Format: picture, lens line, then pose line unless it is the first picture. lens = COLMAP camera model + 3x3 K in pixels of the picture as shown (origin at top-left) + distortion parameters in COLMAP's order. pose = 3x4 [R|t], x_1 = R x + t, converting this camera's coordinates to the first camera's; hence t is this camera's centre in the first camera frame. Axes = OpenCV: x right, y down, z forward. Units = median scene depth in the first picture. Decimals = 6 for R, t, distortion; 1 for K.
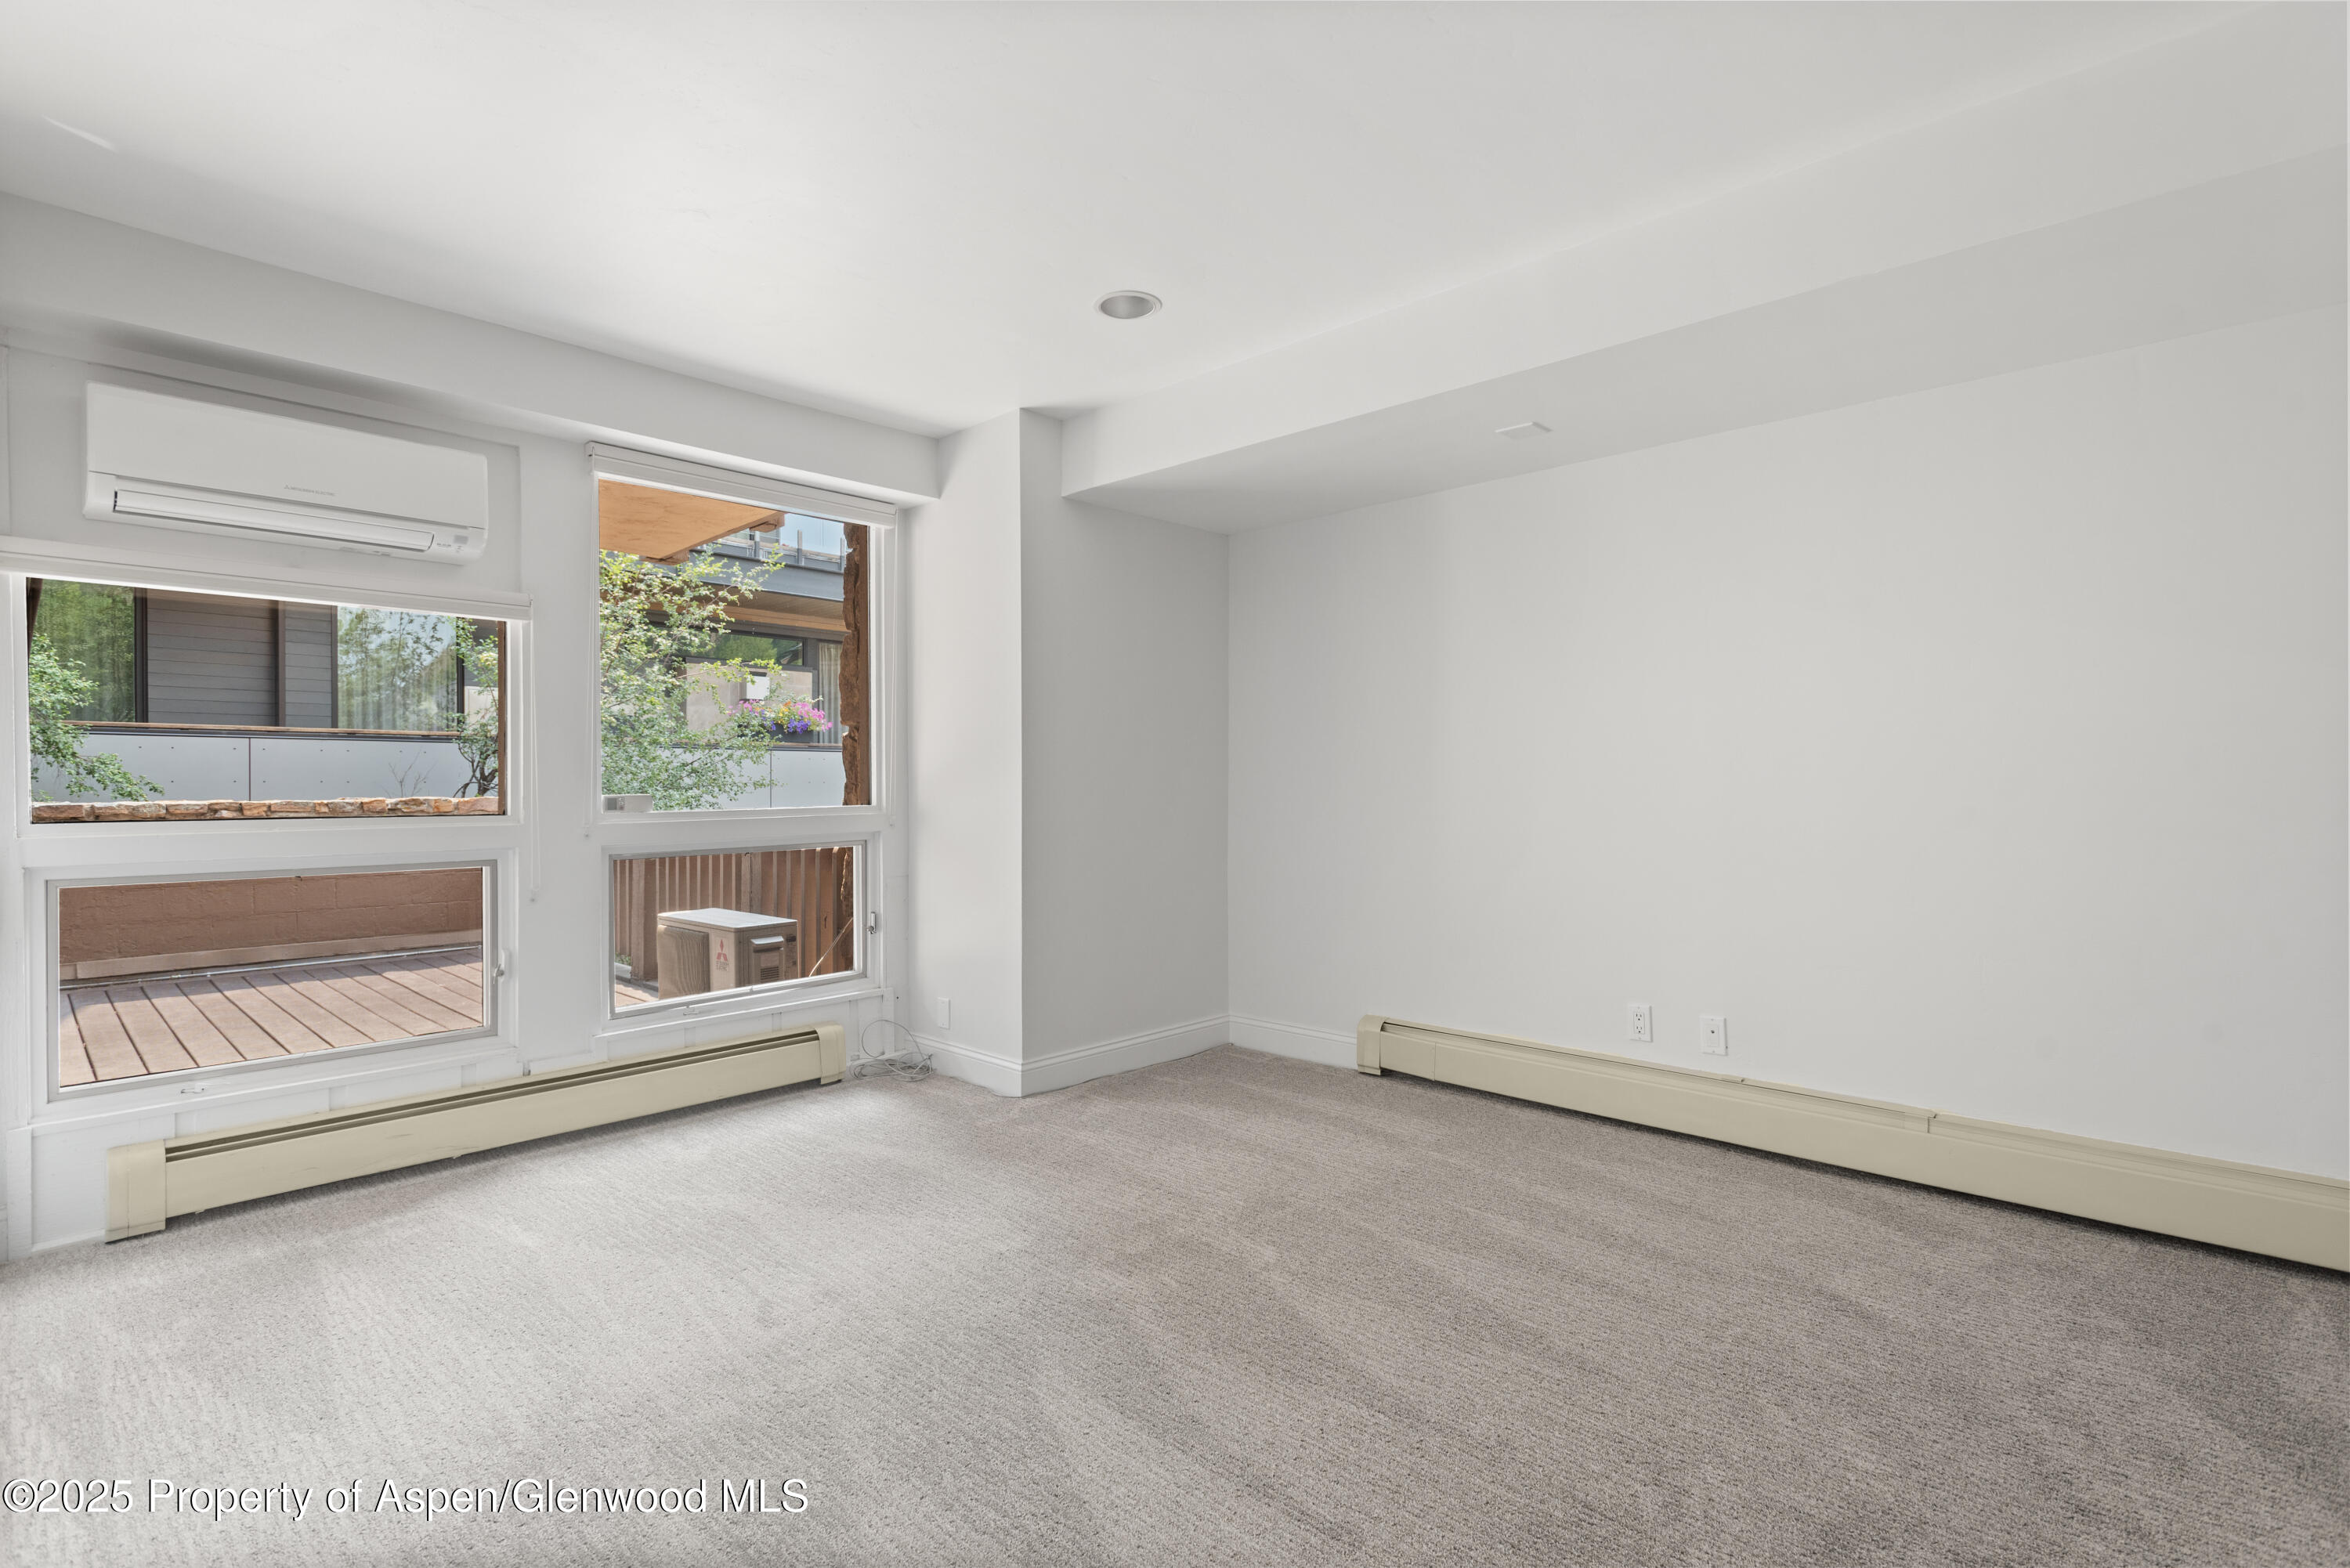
lens RADIAL K [[1113.9, 0, 1175.0], [0, 1113.9, 784.0], [0, 0, 1]] dist [0.027661, -0.000405]
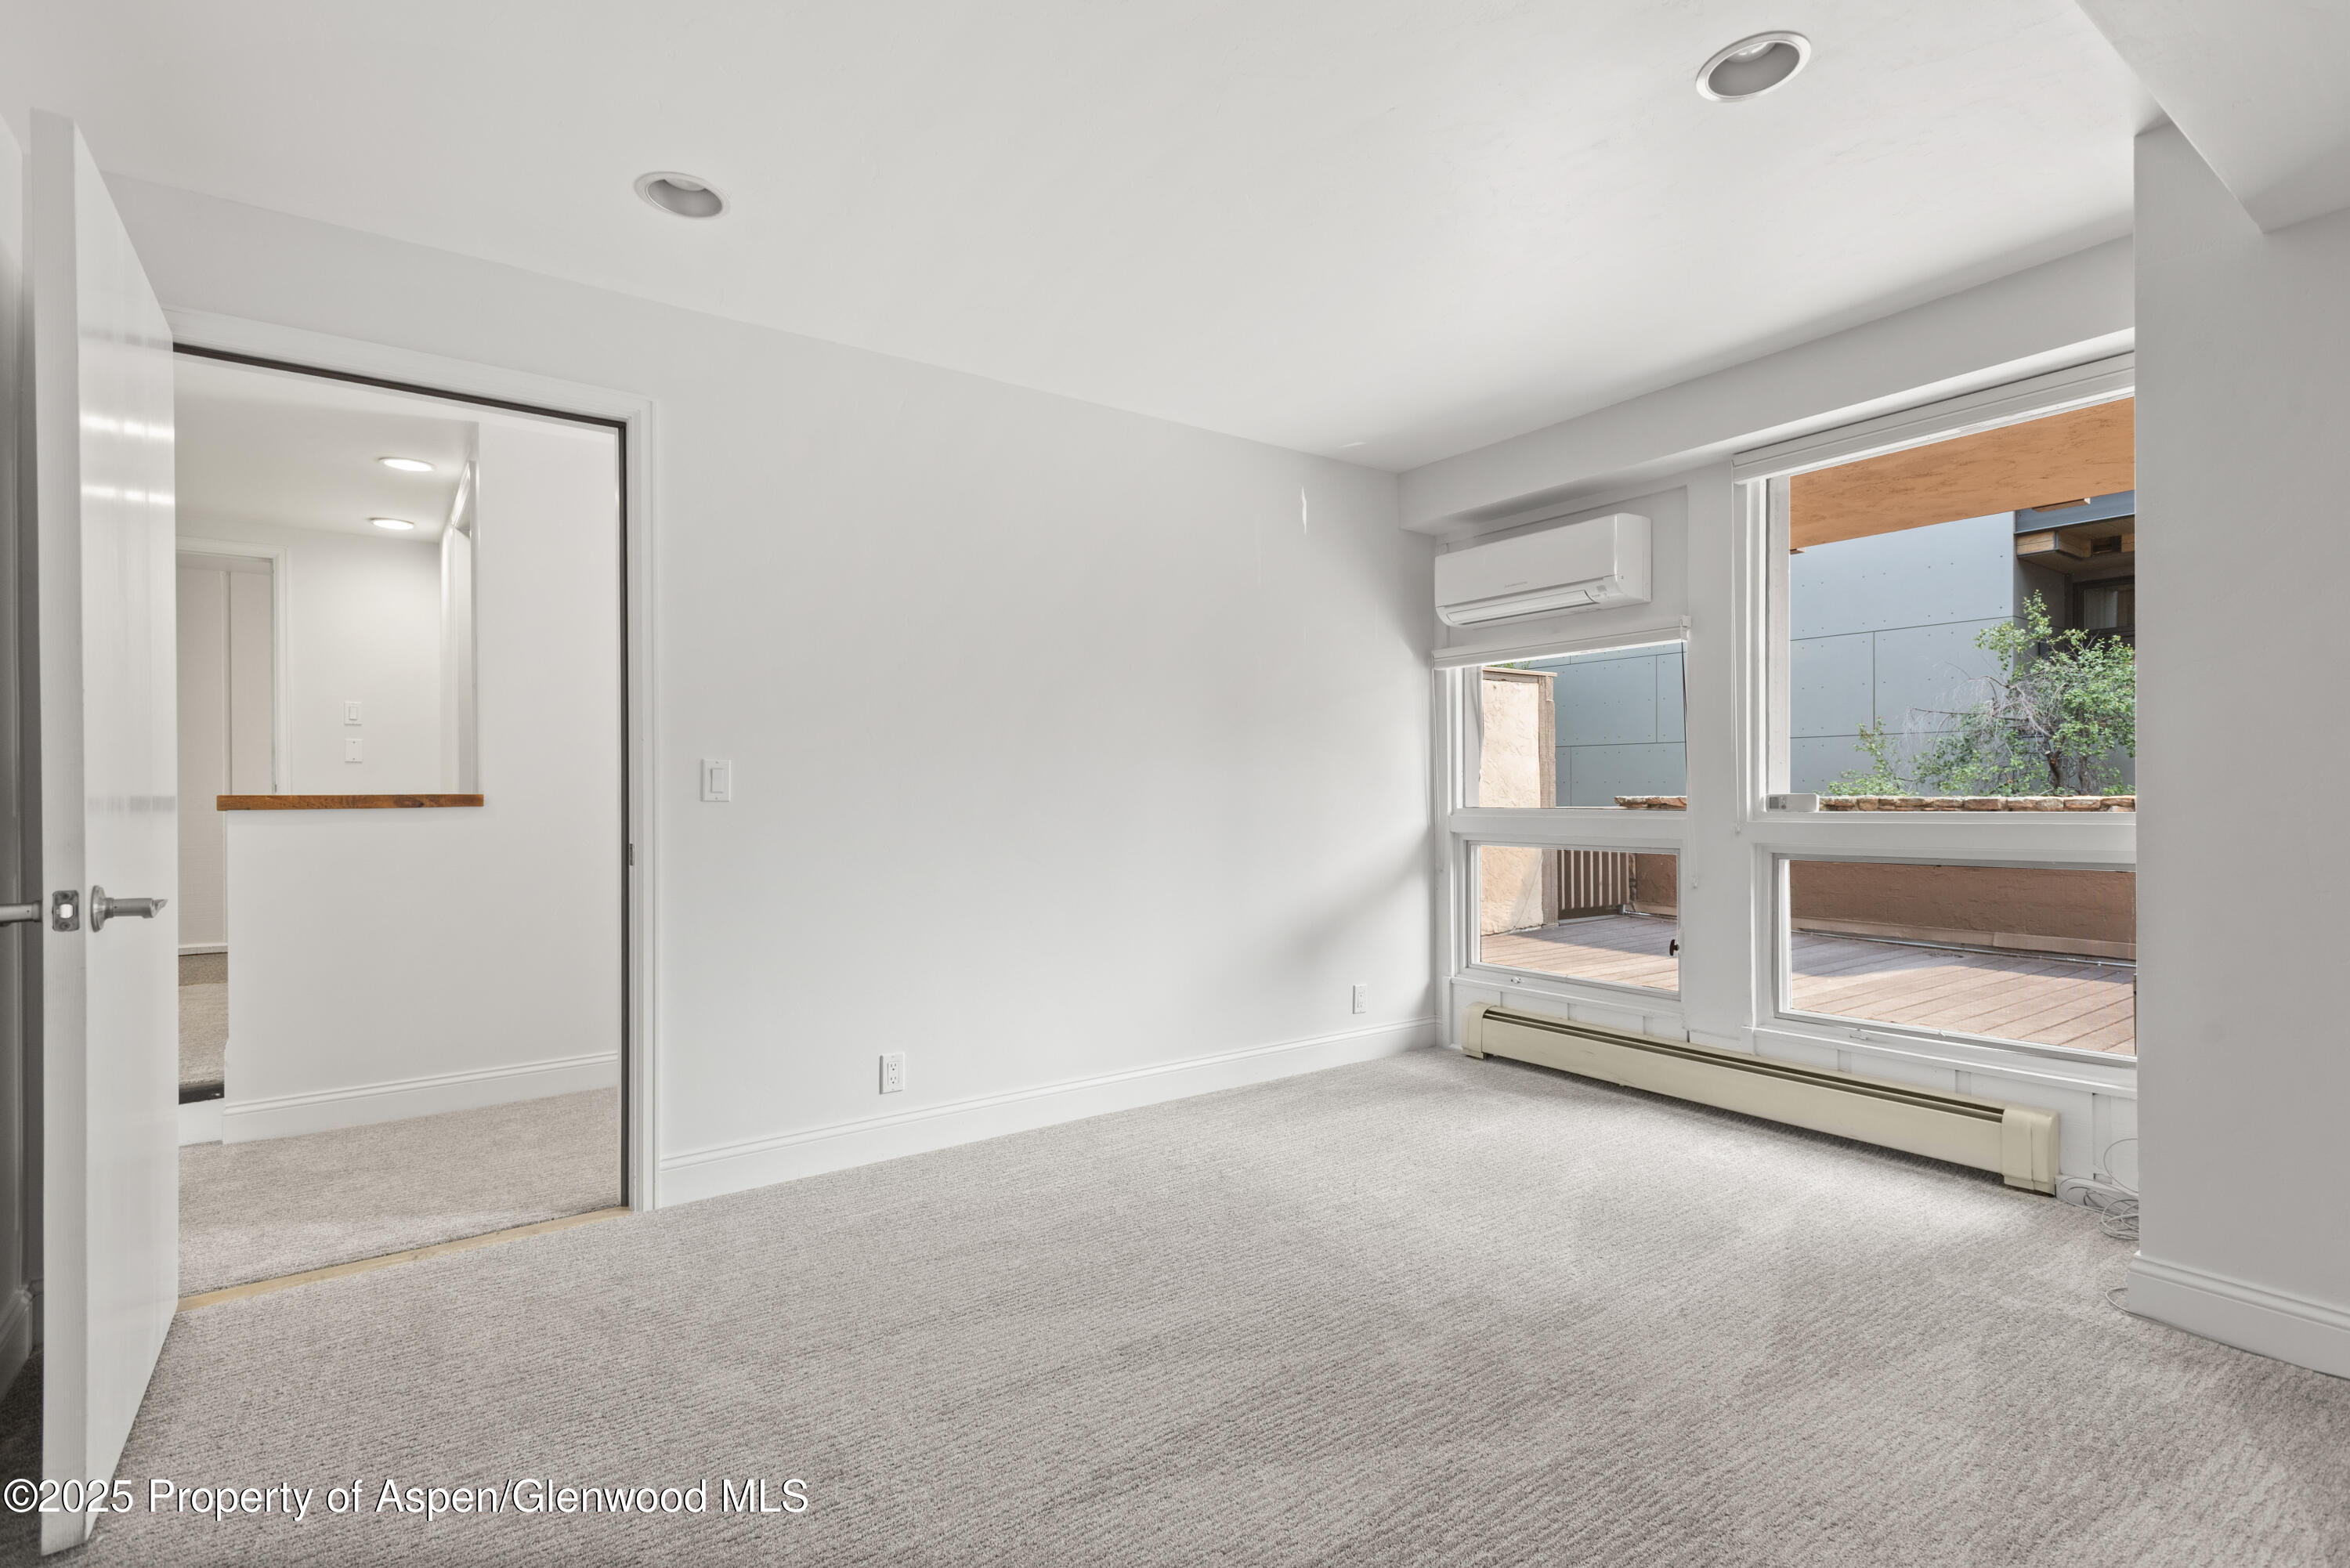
lens RADIAL K [[1113.9, 0, 1175.0], [0, 1113.9, 784.0], [0, 0, 1]] dist [0.027661, -0.000405]
pose [[-0.184042, -0.002056, -0.982916, 0.570046], [0.008860, 0.999954, -0.003751, 0.000177], [0.982878, -0.009399, -0.184015, 0.645800]]
